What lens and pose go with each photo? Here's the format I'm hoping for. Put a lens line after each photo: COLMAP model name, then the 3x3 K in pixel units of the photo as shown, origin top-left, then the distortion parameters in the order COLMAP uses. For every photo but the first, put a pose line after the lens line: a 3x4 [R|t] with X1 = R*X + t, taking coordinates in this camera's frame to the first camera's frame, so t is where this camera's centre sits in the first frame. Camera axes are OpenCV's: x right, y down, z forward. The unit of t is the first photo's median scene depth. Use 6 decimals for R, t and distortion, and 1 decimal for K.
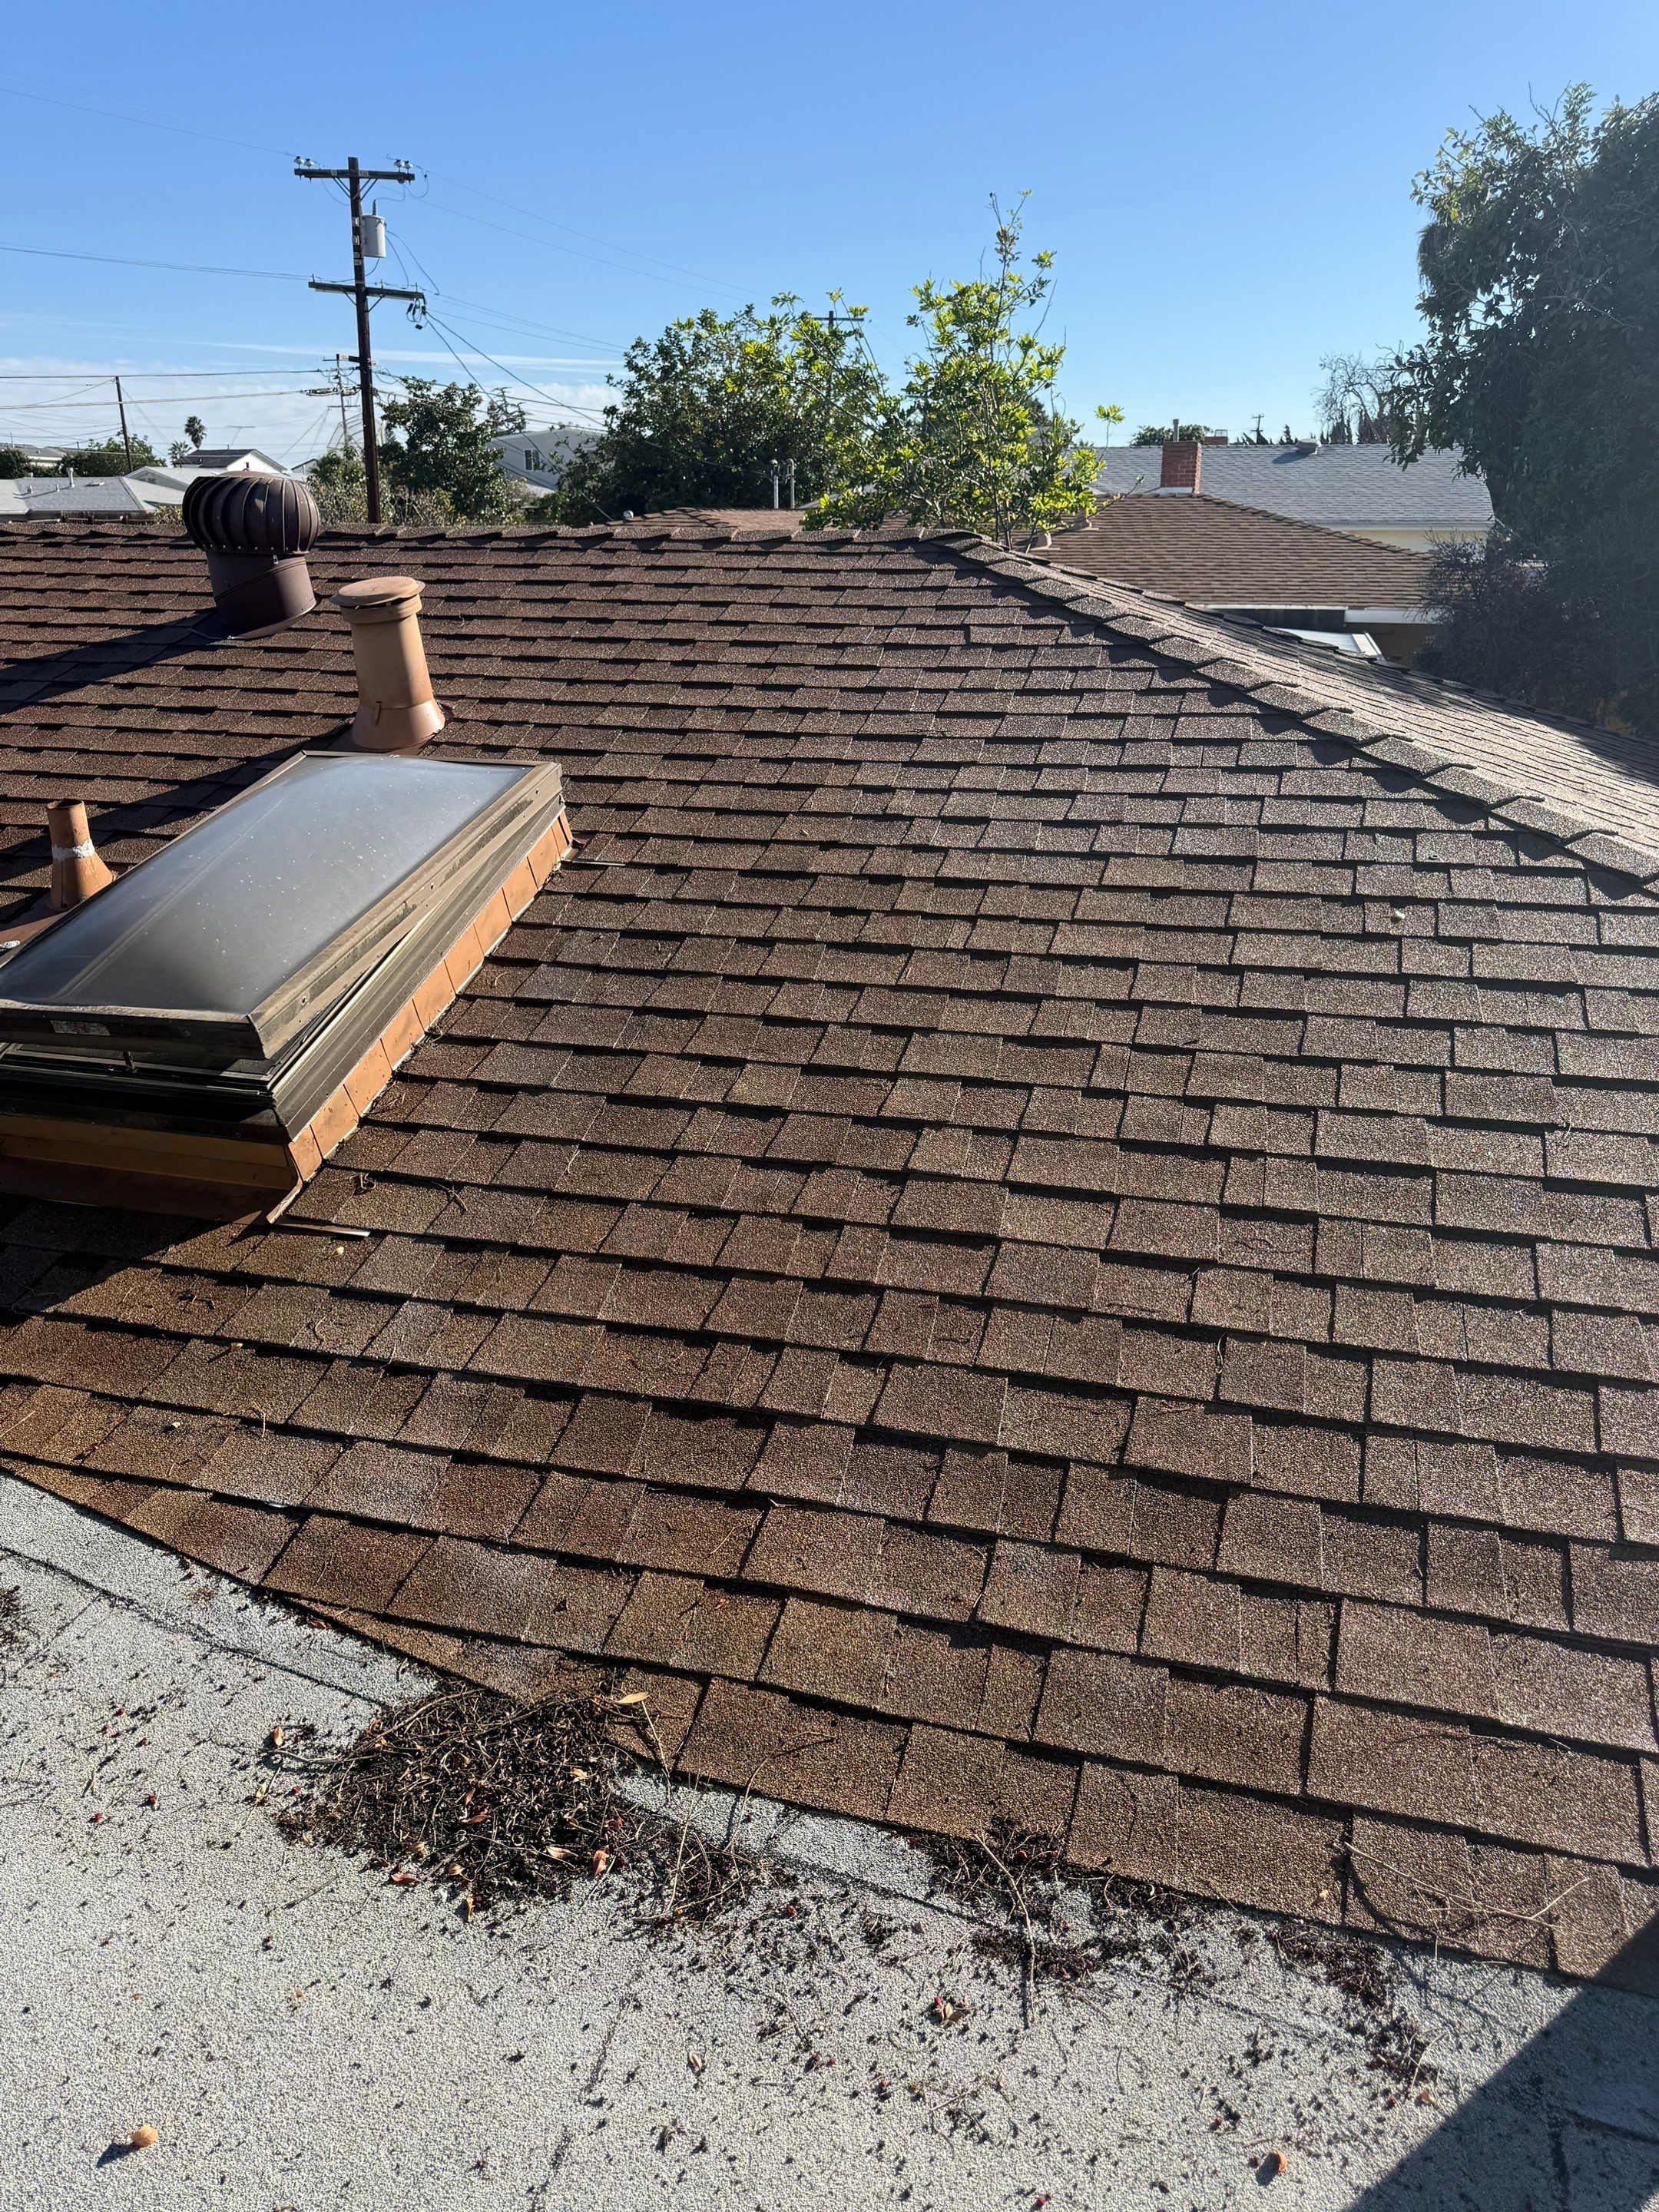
lens RADIAL K [[1736.5, 0, 816.0], [0, 1736.5, 1118.0], [0, 0, 1]] dist [0.034744, -0.069334]
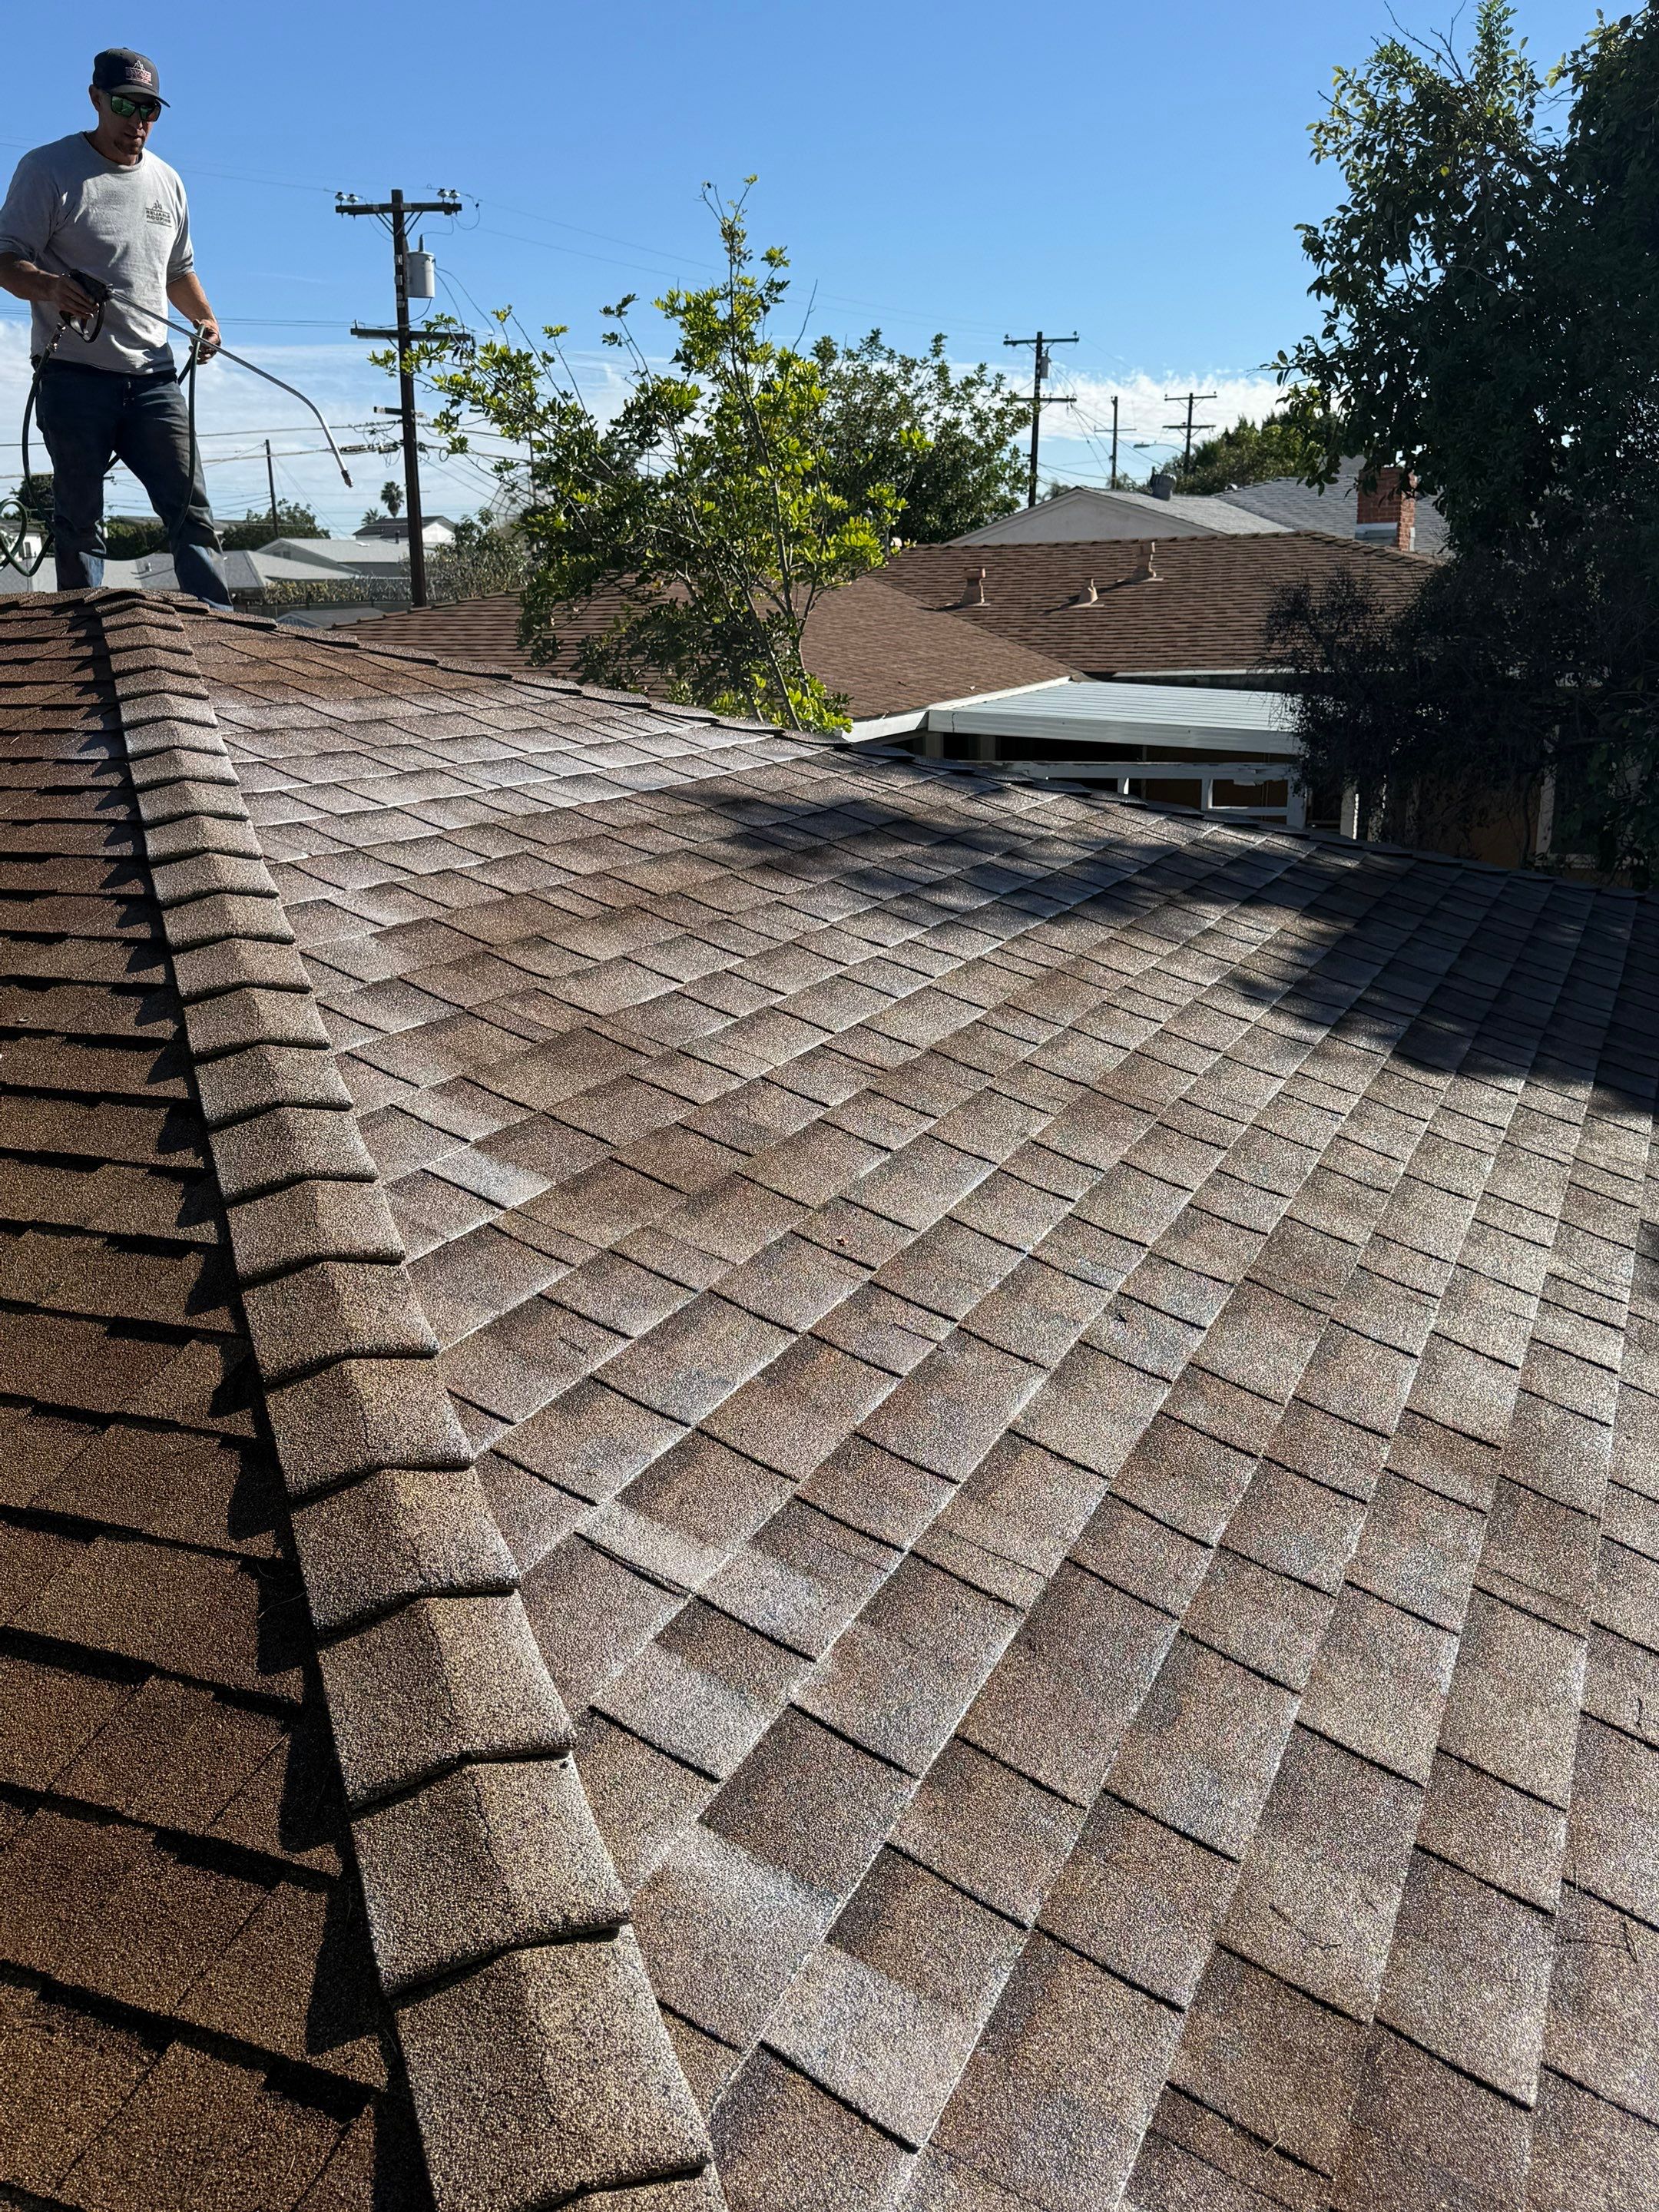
lens RADIAL K [[2042.2, 0, 837.8], [0, 2042.2, 1089.6], [0, 0, 1]] dist [0.133953, -0.243567]
pose [[0.988425, 0.007578, -0.151523, 0.842662], [-0.020863, 0.996053, -0.086279, -0.057249], [0.150271, 0.088442, 0.984681, 0.226484]]
